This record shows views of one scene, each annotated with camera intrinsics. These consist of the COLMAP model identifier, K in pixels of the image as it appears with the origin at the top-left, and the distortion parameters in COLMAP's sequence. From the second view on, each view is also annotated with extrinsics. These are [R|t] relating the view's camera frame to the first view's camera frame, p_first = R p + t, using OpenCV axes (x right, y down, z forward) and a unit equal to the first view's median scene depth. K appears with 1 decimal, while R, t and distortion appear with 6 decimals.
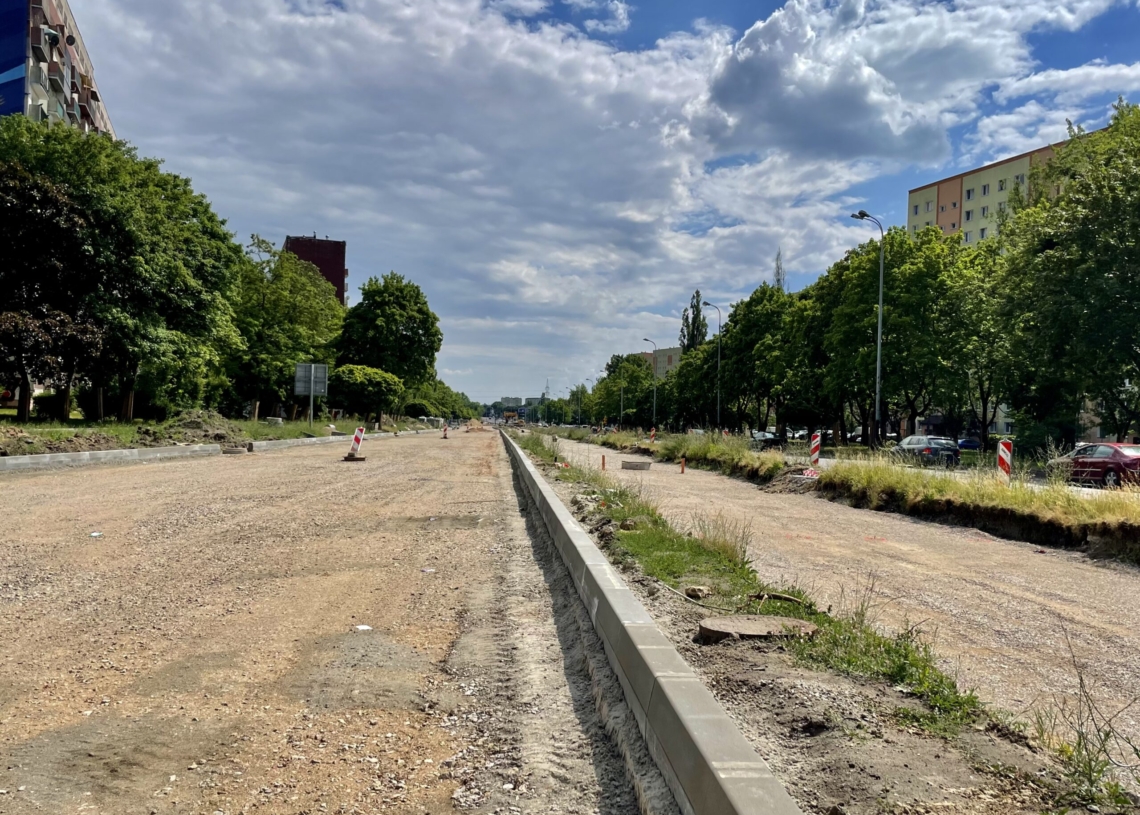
lens RADIAL K [[992.8, 0, 583.0], [0, 992.8, 439.0], [0, 0, 1]] dist [0.070399, -0.084213]
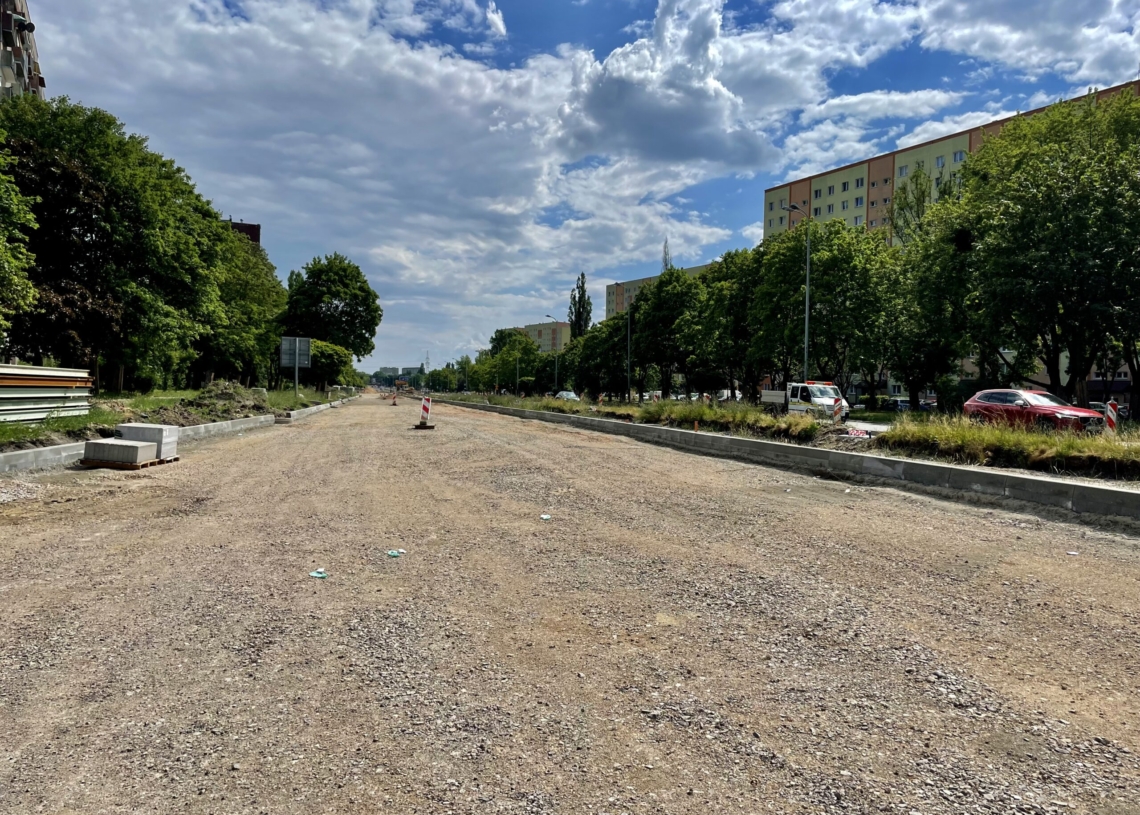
lens RADIAL K [[868.6, 0, 567.1], [0, 868.6, 356.5], [0, 0, 1]] dist [0.043192, 0.002702]
pose [[0.989773, -0.005610, 0.142542, -0.084574], [0.013246, 0.998524, -0.052677, -0.001475], [-0.142036, 0.054026, 0.988386, 0.029249]]
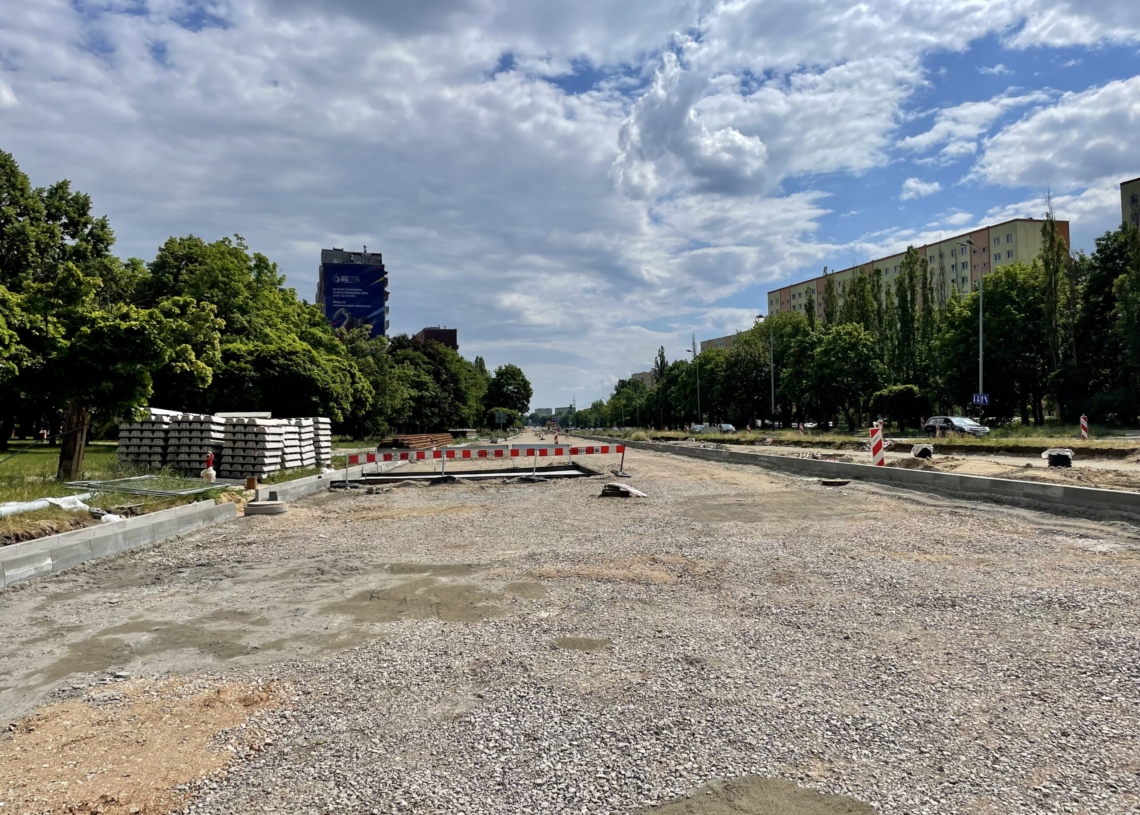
lens RADIAL K [[992.8, 0, 583.0], [0, 992.8, 439.0], [0, 0, 1]] dist [0.070399, -0.084213]
pose [[0.998084, -0.057266, -0.023413, 0.015706], [0.057190, 0.998356, -0.003906, 0.018591], [0.023599, 0.002560, 0.999718, -1.311685]]
